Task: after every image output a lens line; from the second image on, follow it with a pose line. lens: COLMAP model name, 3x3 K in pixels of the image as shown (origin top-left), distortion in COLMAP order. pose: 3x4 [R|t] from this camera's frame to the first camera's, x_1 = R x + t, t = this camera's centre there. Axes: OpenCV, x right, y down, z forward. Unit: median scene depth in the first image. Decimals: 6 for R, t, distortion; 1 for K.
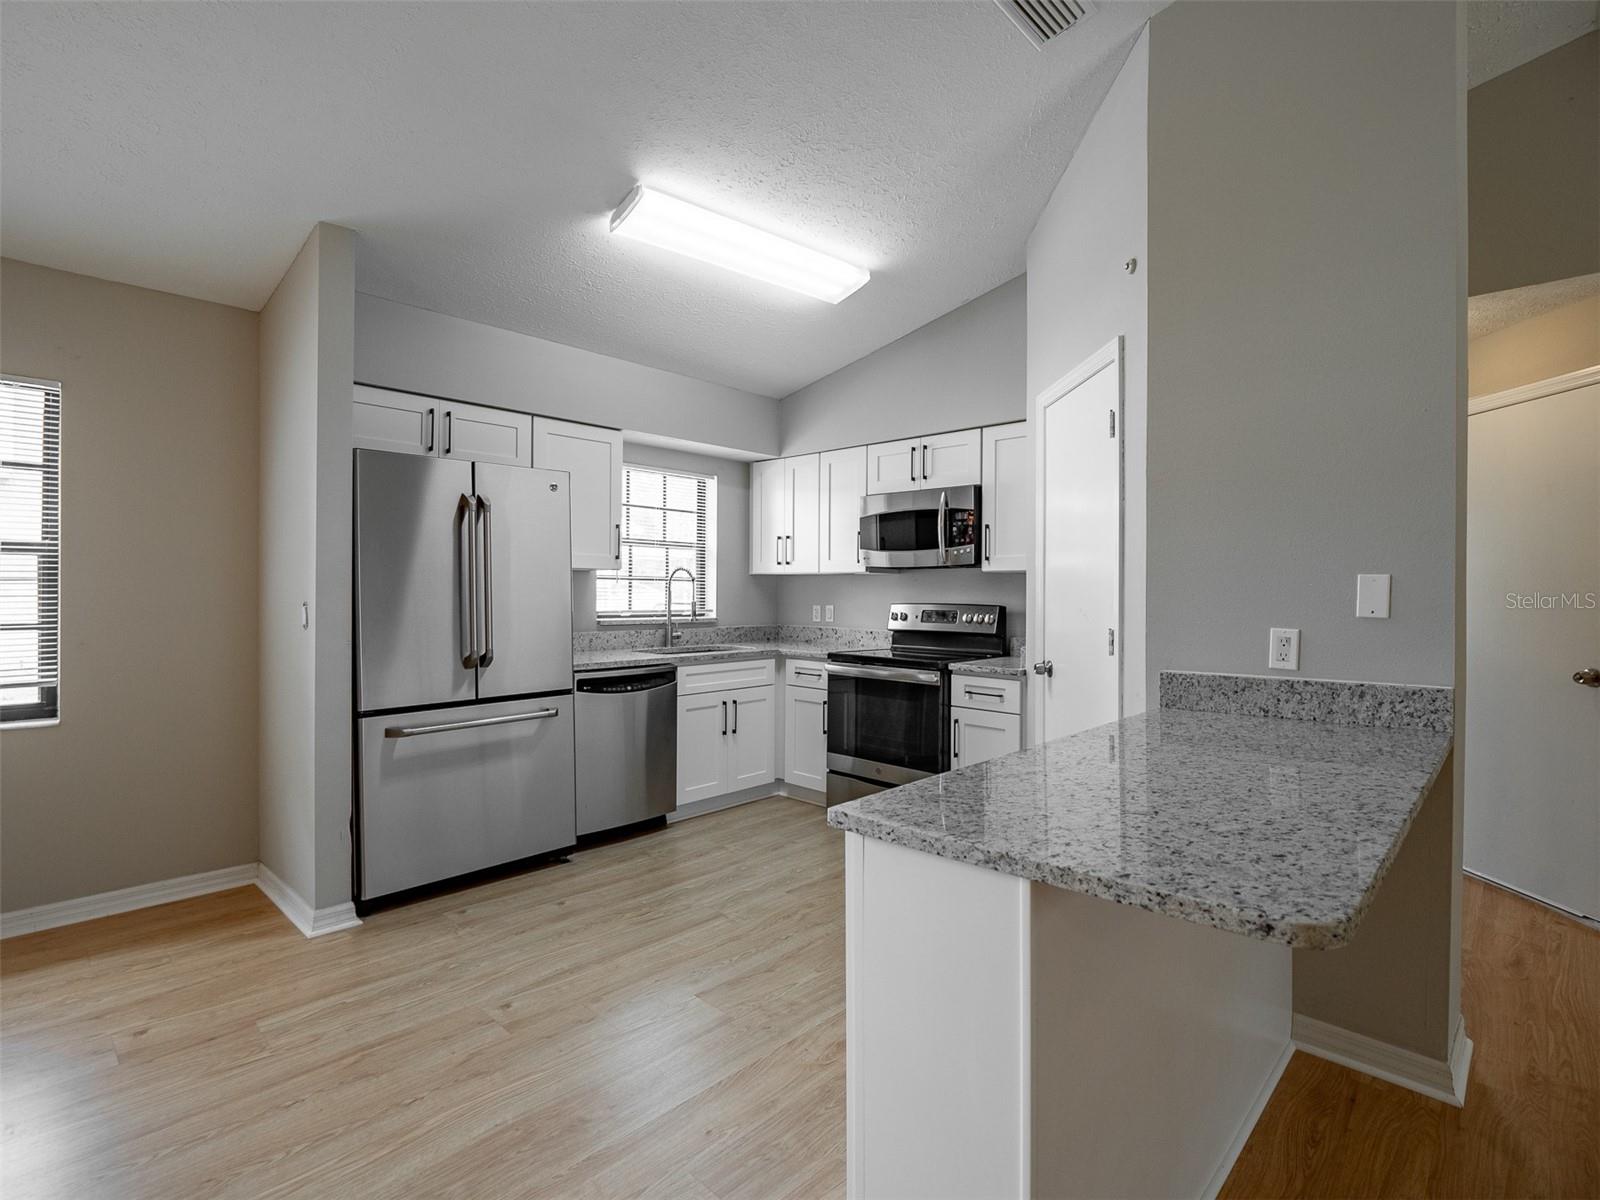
lens RADIAL K [[784.2, 0, 795.8], [0, 784.2, 592.3], [0, 0, 1]] dist [-0.013567, -0.002050]
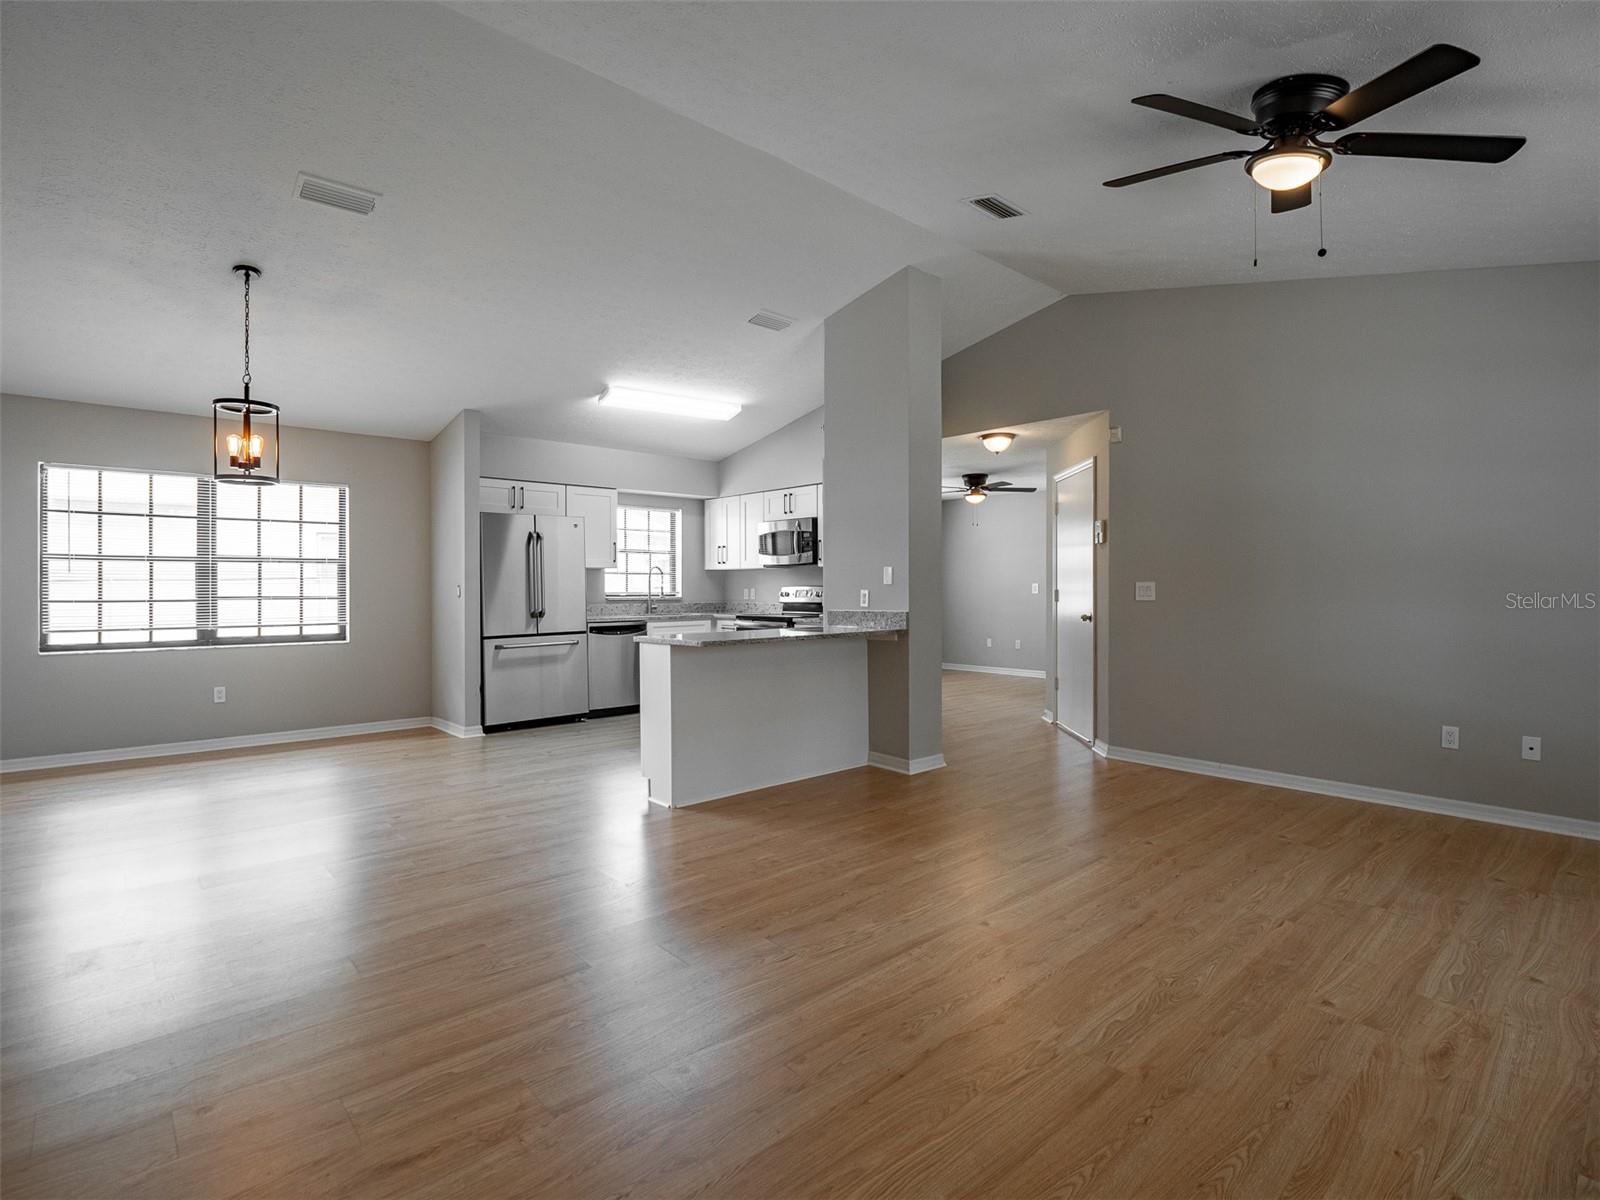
lens RADIAL K [[785.1, 0, 782.2], [0, 785.1, 587.7], [0, 0, 1]] dist [-0.015246, -0.000168]
pose [[0.996105, -0.008950, -0.087719, 0.326515], [0.008867, 0.999960, -0.001332, 0.022789], [0.087728, 0.000549, 0.996144, -0.783917]]
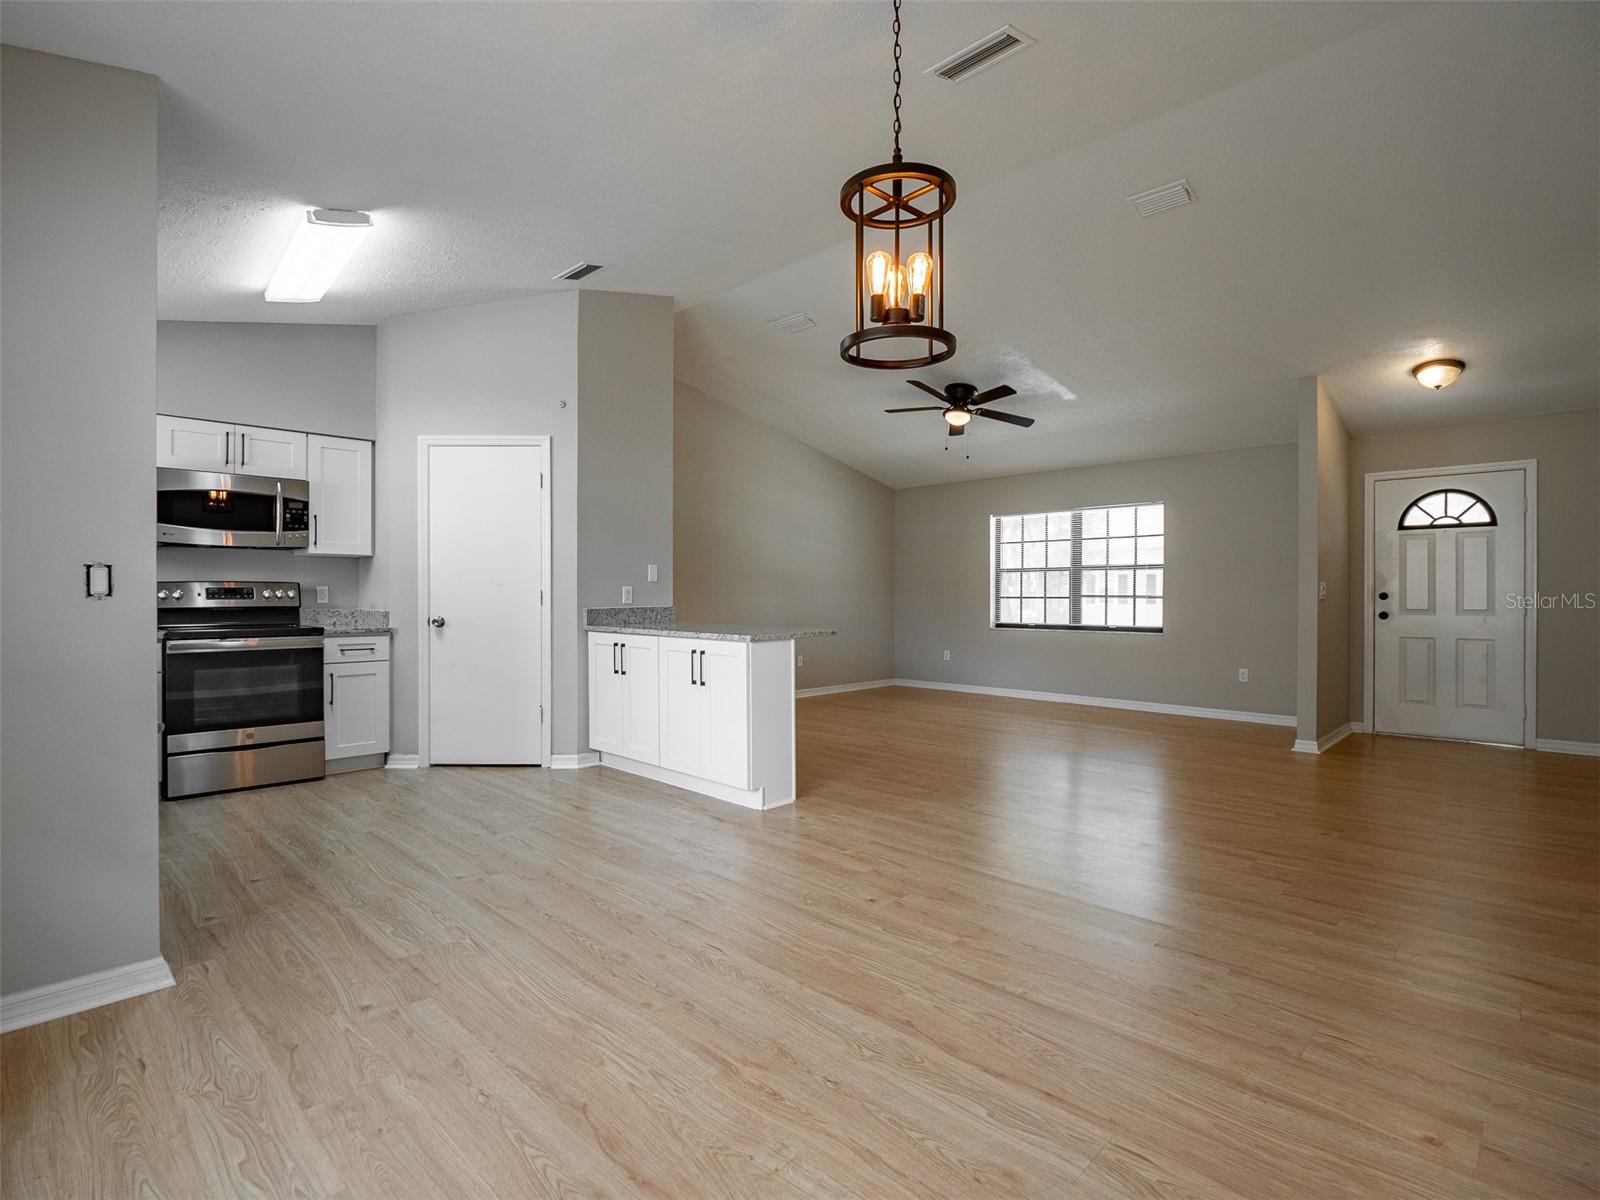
lens RADIAL K [[784.2, 0, 795.8], [0, 784.2, 592.3], [0, 0, 1]] dist [-0.013567, -0.002050]
pose [[0.016732, -0.005977, 0.999842, -0.988707], [0.002357, 0.999980, 0.005938, 0.028726], [-0.999857, 0.002257, 0.016745, 0.247552]]
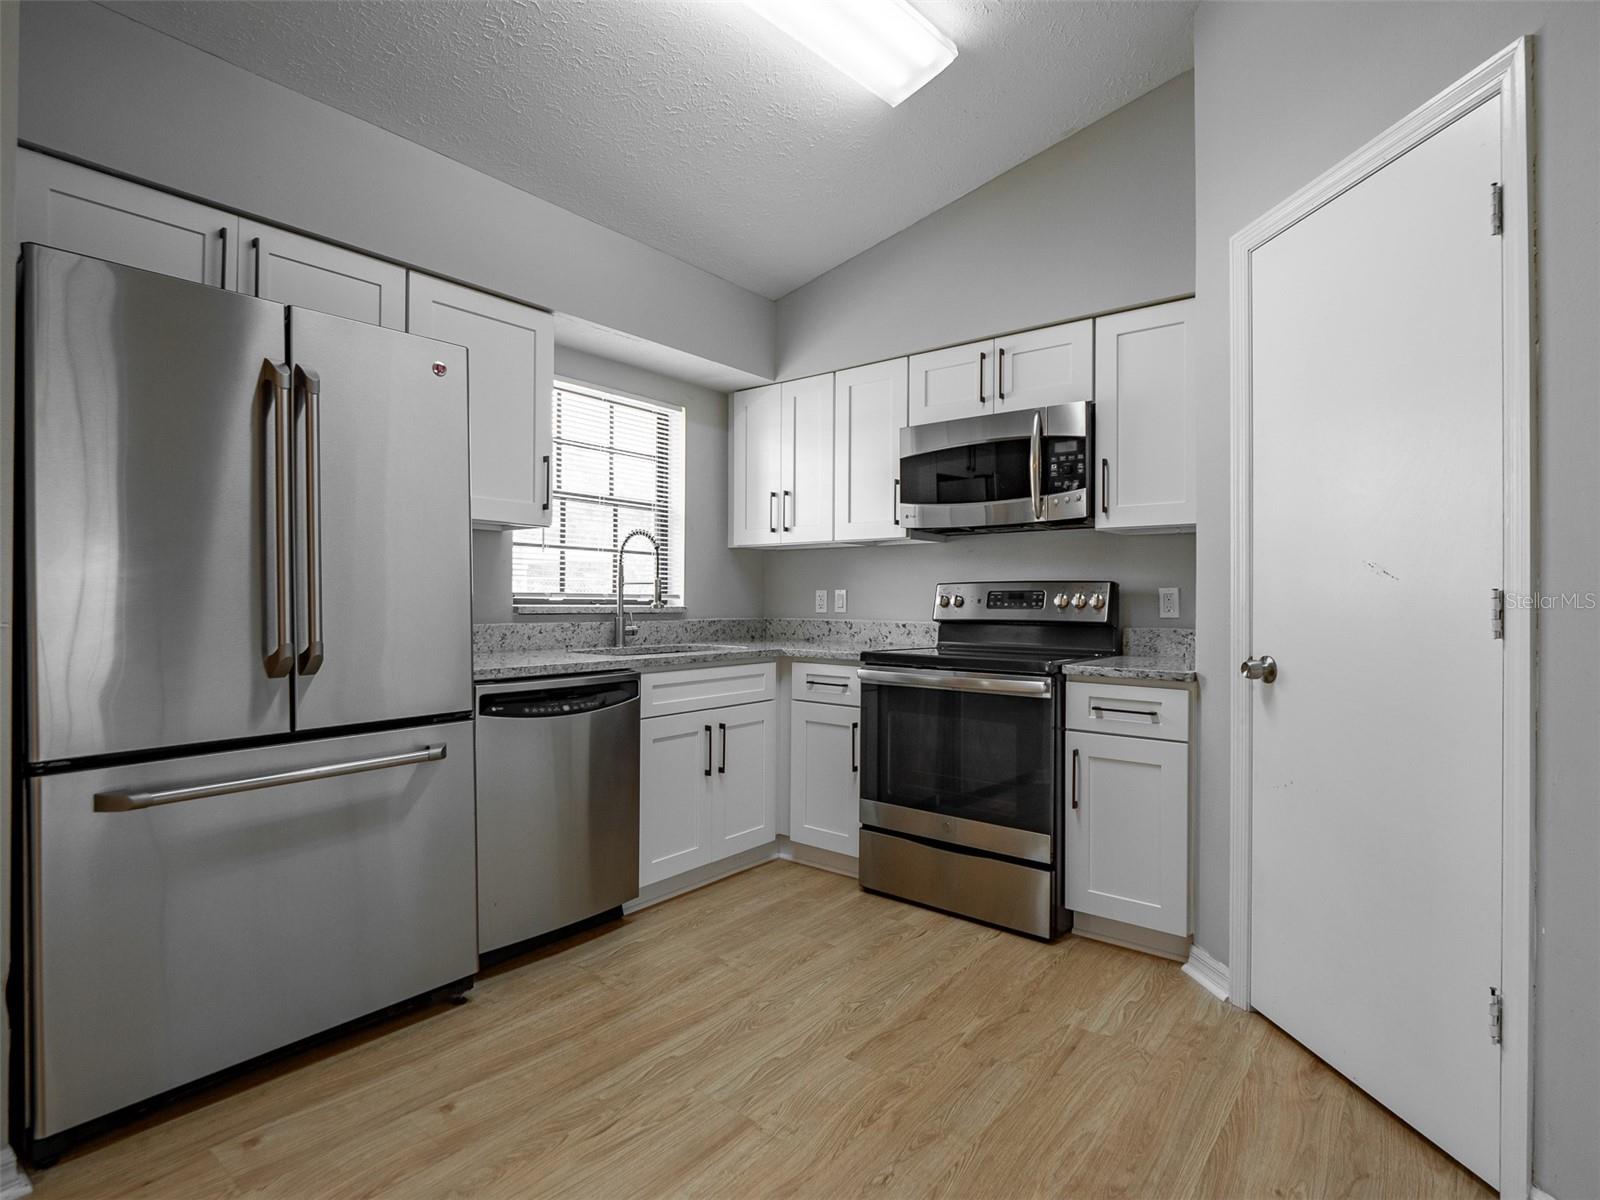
lens RADIAL K [[824.4, 0, 789.6], [0, 824.4, 597.6], [0, 0, 1]] dist [-0.011588, -0.000763]
pose [[0.996996, -0.001203, 0.077447, -0.084997], [0.001591, 0.999987, -0.004947, 0.037247], [-0.077440, 0.005055, 0.996984, 0.327569]]
